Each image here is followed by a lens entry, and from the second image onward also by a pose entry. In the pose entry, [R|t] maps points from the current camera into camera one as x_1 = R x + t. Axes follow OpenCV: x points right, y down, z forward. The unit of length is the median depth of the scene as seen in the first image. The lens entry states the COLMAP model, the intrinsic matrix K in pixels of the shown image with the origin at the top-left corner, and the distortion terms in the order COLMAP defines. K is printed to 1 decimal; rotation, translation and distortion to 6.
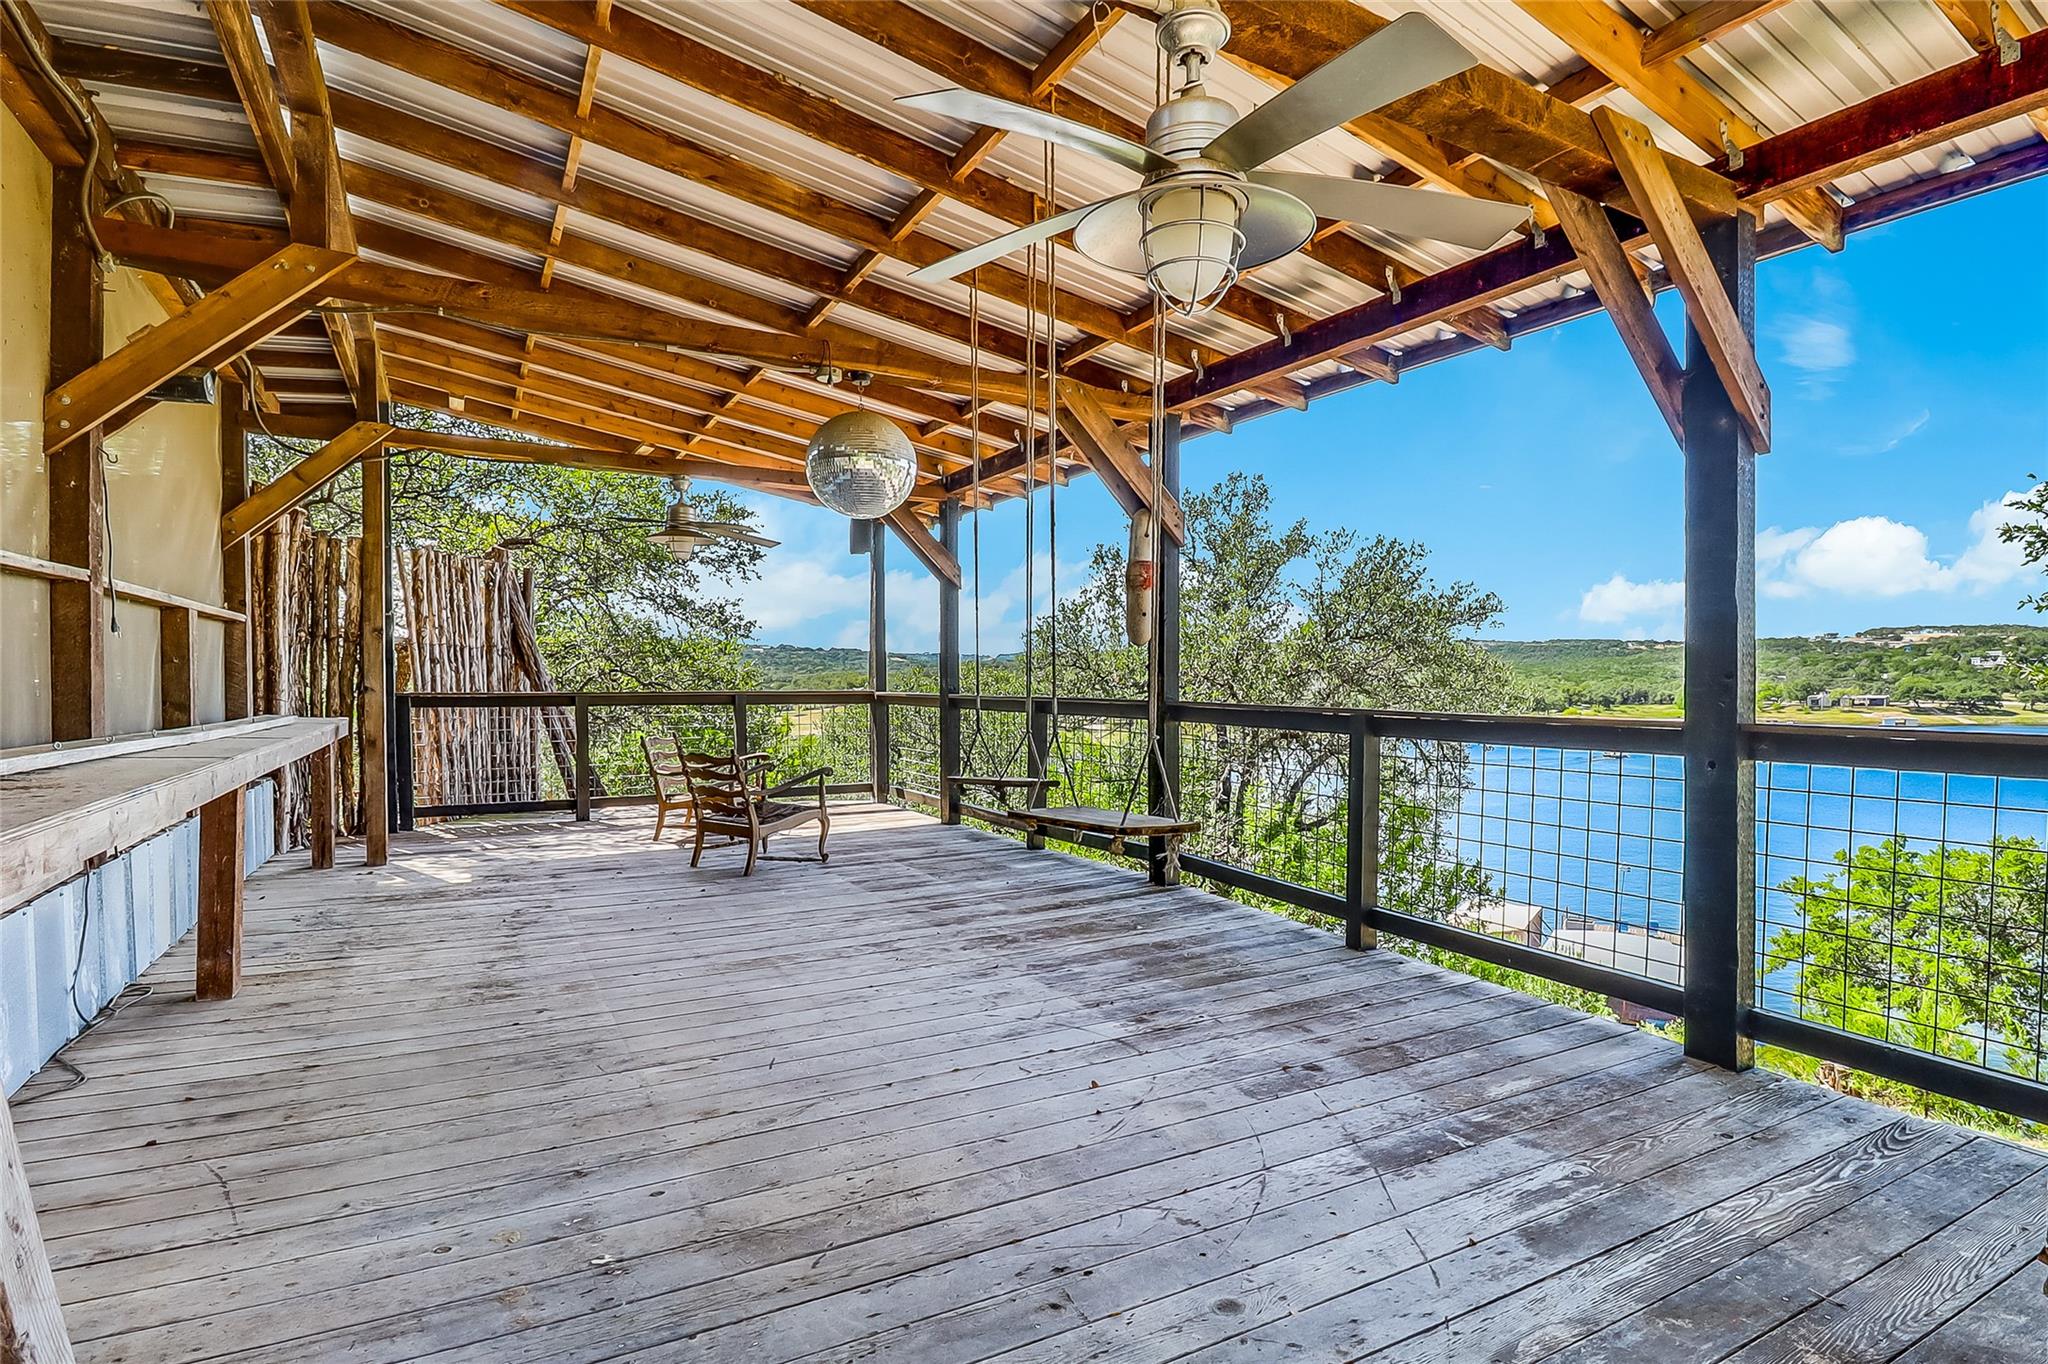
lens RADIAL K [[1097.5, 0, 1222.0], [0, 1097.5, 714.2], [0, 0, 1]] dist [0.031338, -0.025065]
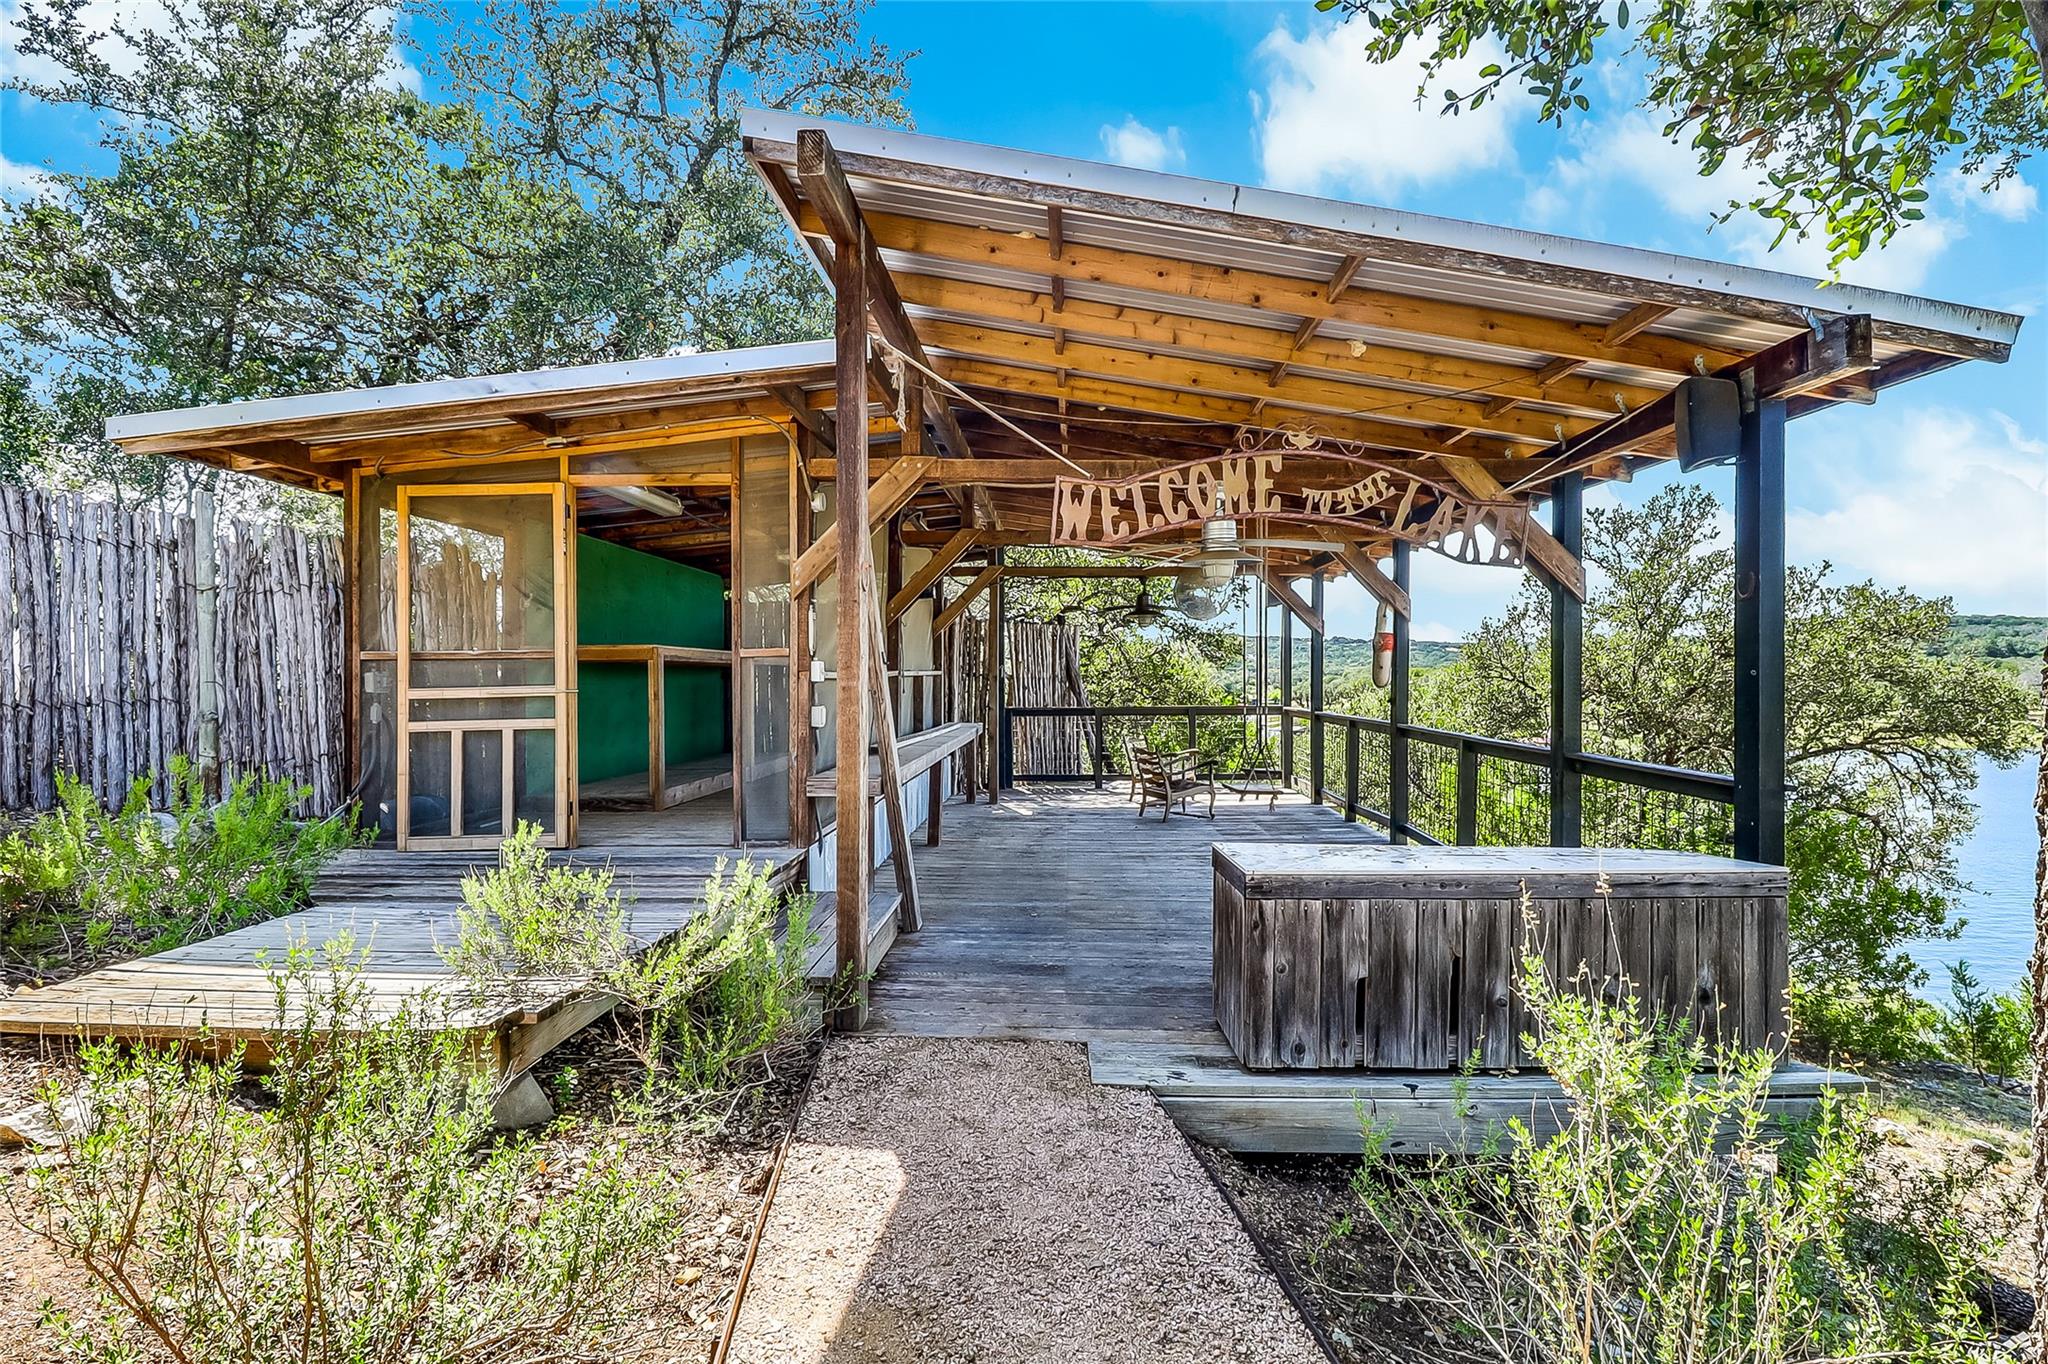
lens RADIAL K [[1015.9, 0, 1070.8], [0, 1015.9, 677.7], [0, 0, 1]] dist [0.029368, -0.018529]
pose [[0.832249, -0.010120, -0.554309, 0.271336], [-0.009615, 0.999420, -0.032682, -0.019665], [0.554318, 0.032529, 0.831669, -0.326947]]
